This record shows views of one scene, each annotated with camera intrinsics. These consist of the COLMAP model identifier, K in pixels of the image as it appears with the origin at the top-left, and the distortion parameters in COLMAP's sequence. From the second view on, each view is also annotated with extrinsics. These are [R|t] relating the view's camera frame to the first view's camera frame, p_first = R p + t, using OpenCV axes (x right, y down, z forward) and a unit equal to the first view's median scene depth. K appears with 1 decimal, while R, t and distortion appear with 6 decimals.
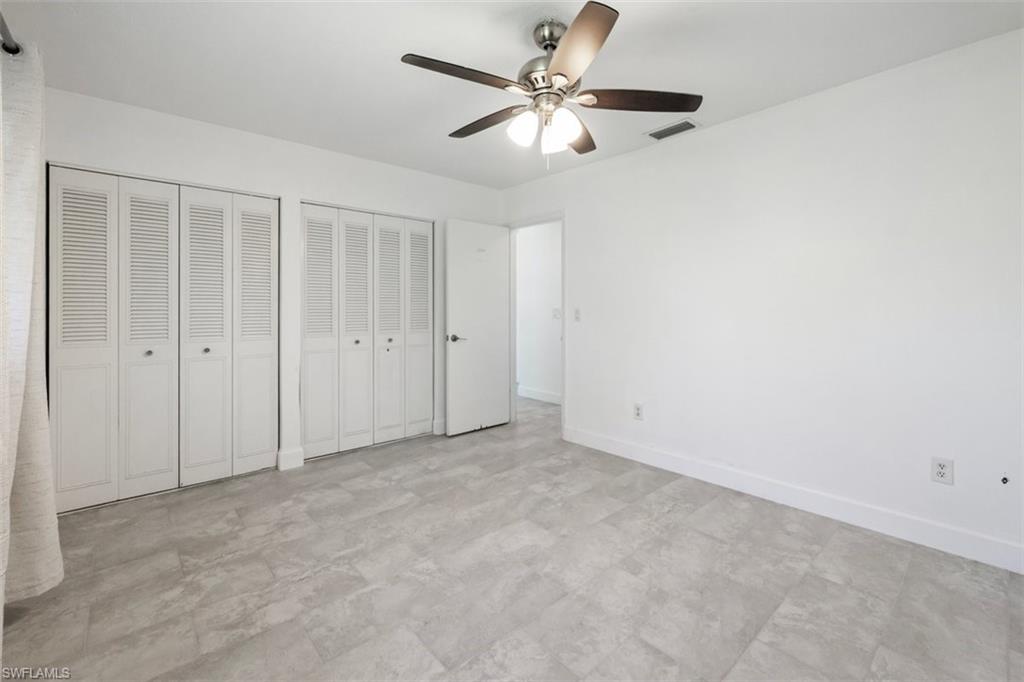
lens RADIAL K [[435.0, 0, 516.4], [0, 435.0, 304.2], [0, 0, 1]] dist [-0.001259, -0.000229]
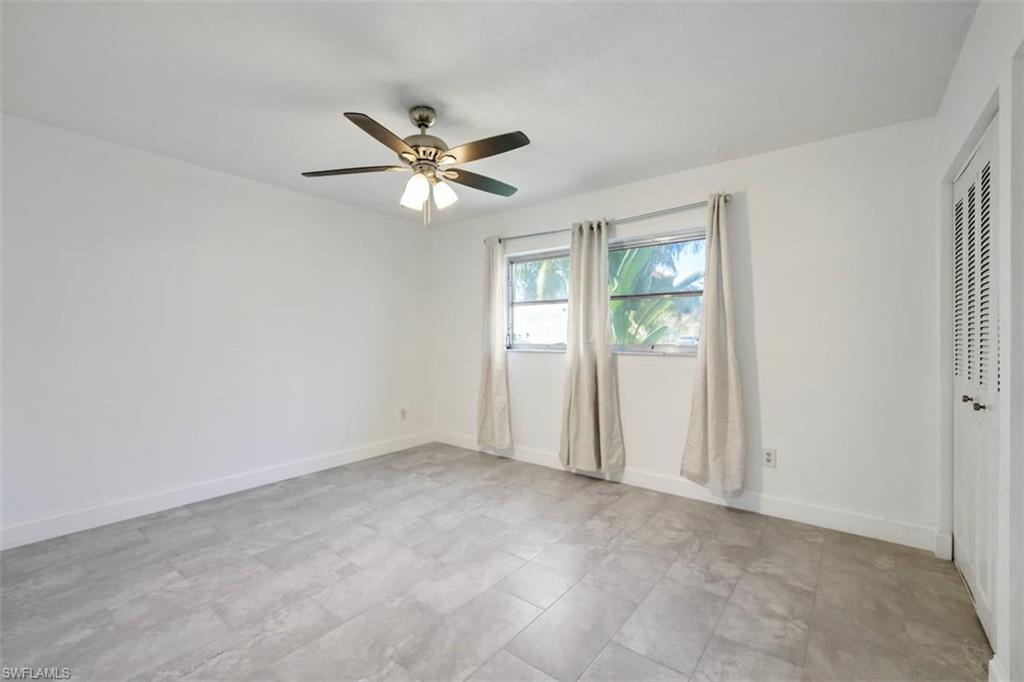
lens RADIAL K [[432.2, 0, 509.8], [0, 432.2, 344.9], [0, 0, 1]] dist [-0.001989, -0.000209]
pose [[-0.985597, 0.002702, -0.169091, 0.037710], [0.001672, 0.999979, 0.006235, 0.017295], [0.169104, 0.005863, -0.985581, 1.952568]]
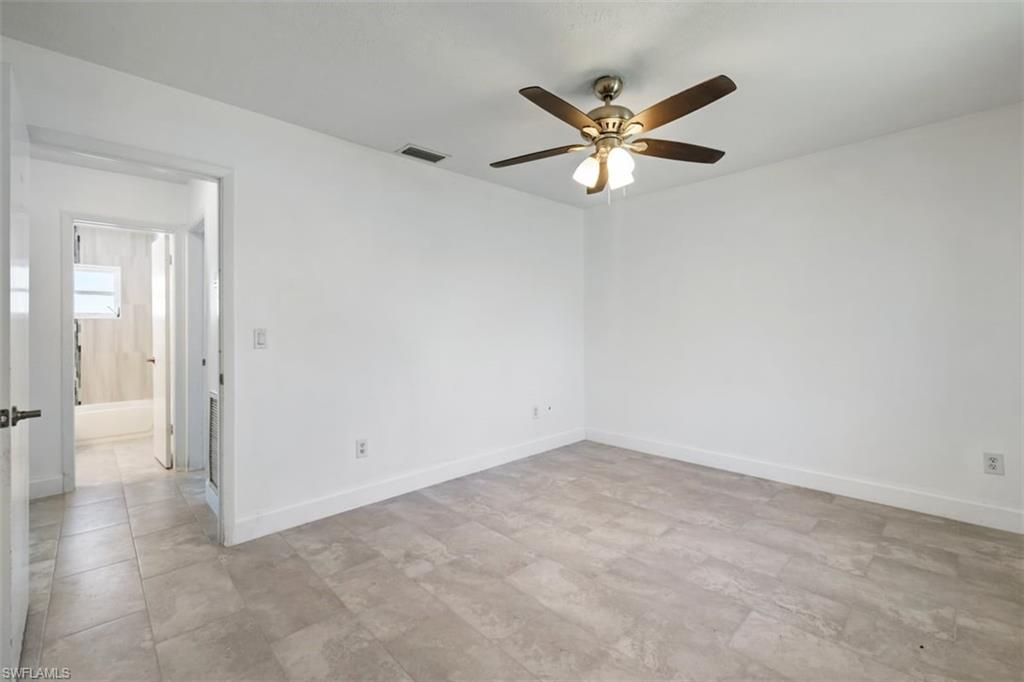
lens RADIAL K [[439.8, 0, 512.6], [0, 439.8, 328.1], [0, 0, 1]] dist [-0.000866, -0.000110]
pose [[-0.031558, 0.000857, 0.999502, -0.914416], [-0.004077, 0.999991, -0.000986, 0.015130], [-0.999494, -0.004106, -0.031555, 1.121527]]
